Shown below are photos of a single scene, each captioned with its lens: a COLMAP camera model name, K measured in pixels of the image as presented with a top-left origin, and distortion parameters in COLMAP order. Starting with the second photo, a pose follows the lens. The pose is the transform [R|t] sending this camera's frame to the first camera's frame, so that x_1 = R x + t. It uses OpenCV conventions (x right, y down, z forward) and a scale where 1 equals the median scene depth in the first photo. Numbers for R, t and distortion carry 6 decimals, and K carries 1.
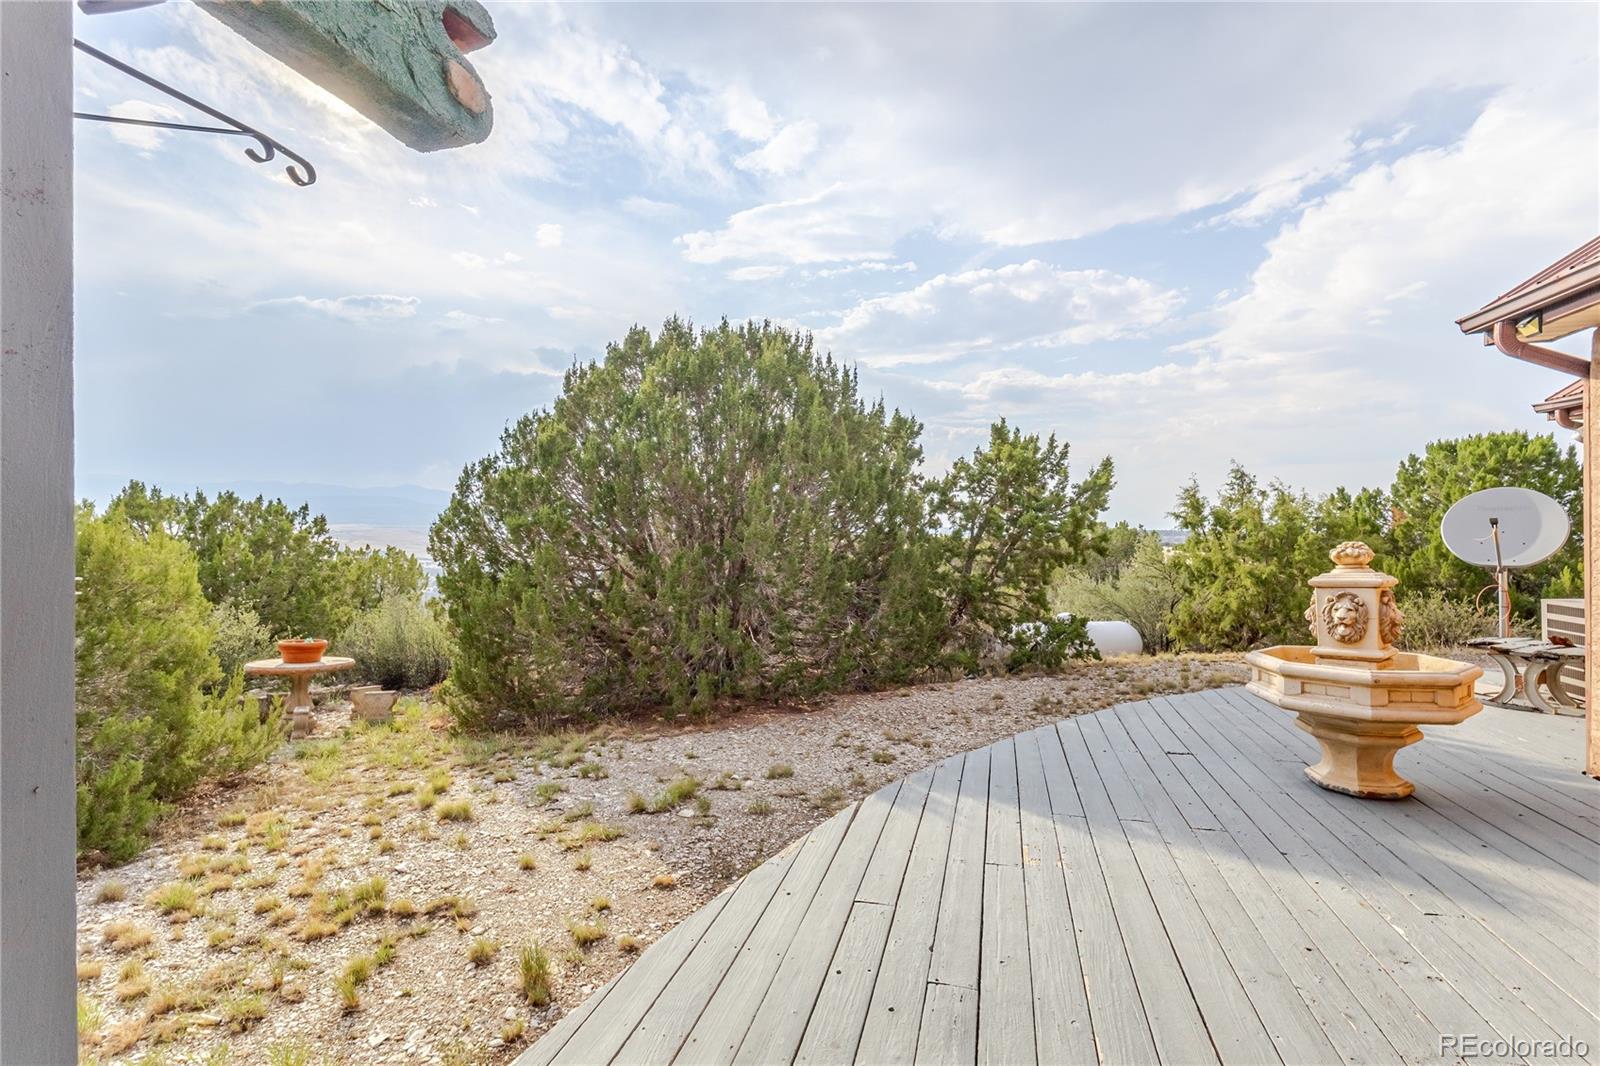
lens RADIAL K [[731.0, 0, 804.2], [0, 731.0, 532.1], [0, 0, 1]] dist [-0.000133, 0.000453]
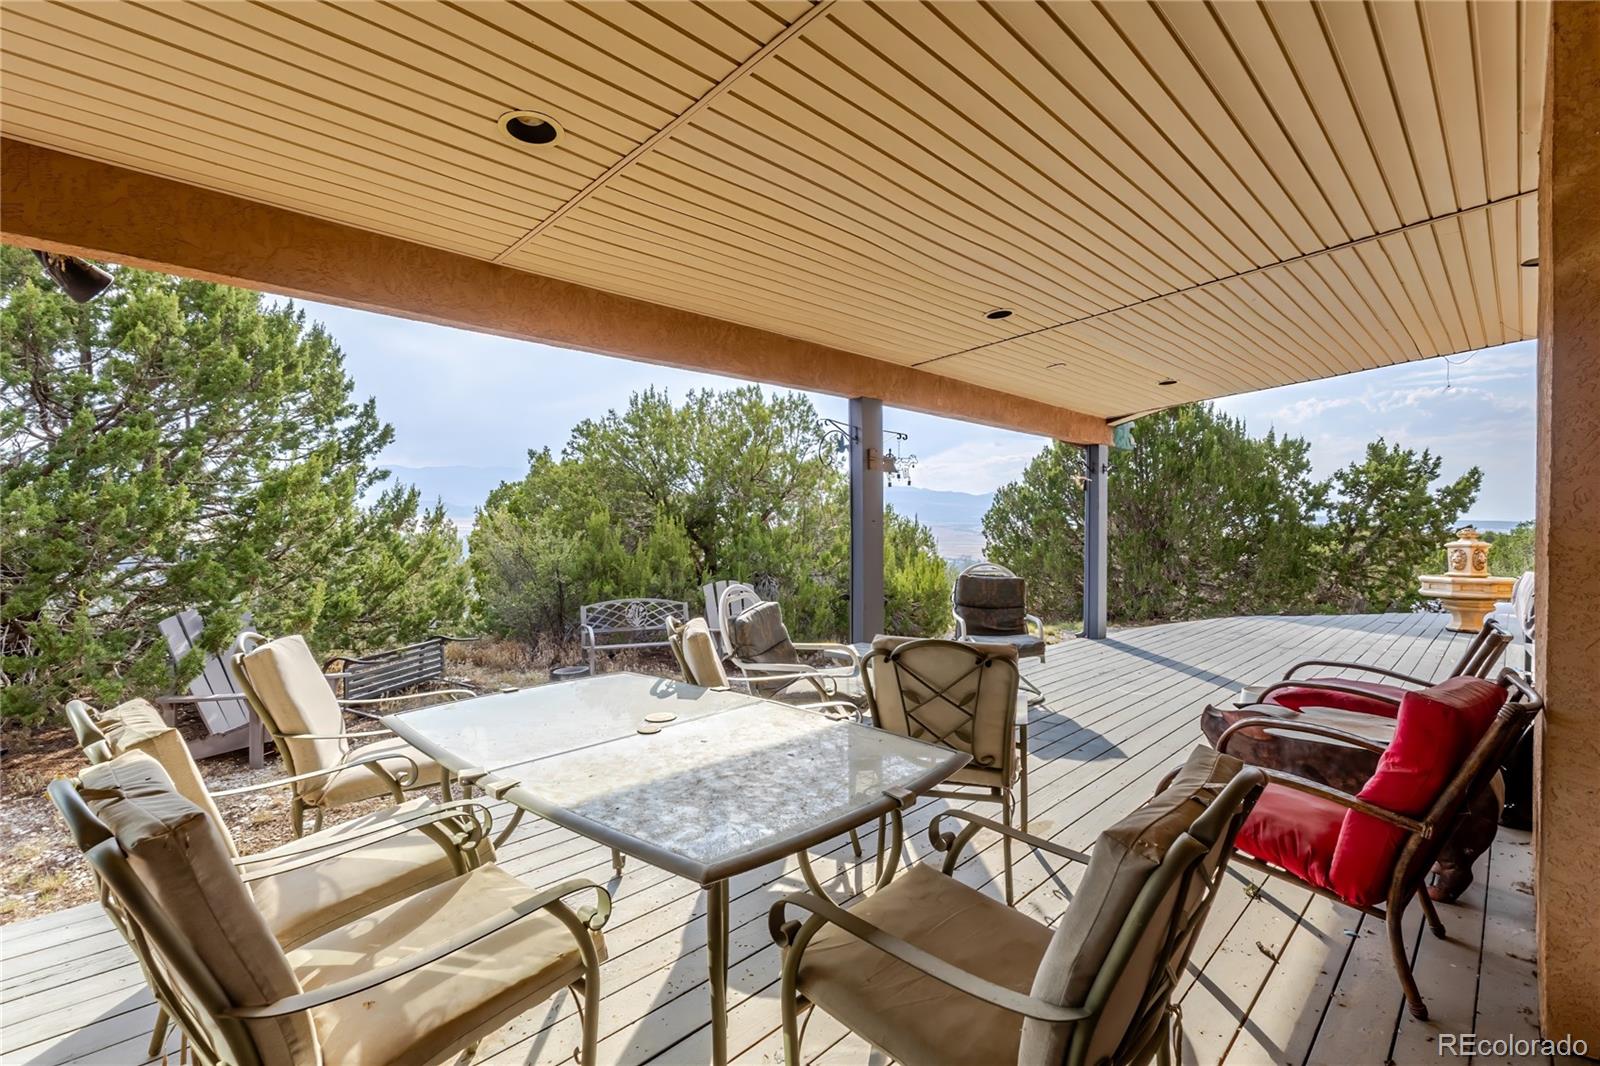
lens RADIAL K [[731.0, 0, 796.0], [0, 731.0, 533.6], [0, 0, 1]] dist [-0.000133, 0.000453]
pose [[0.868608, 0.008782, -0.495423, 0.010960], [-0.001758, 0.999891, 0.014642, -0.000075], [0.495497, -0.011848, 0.868529, -0.766031]]
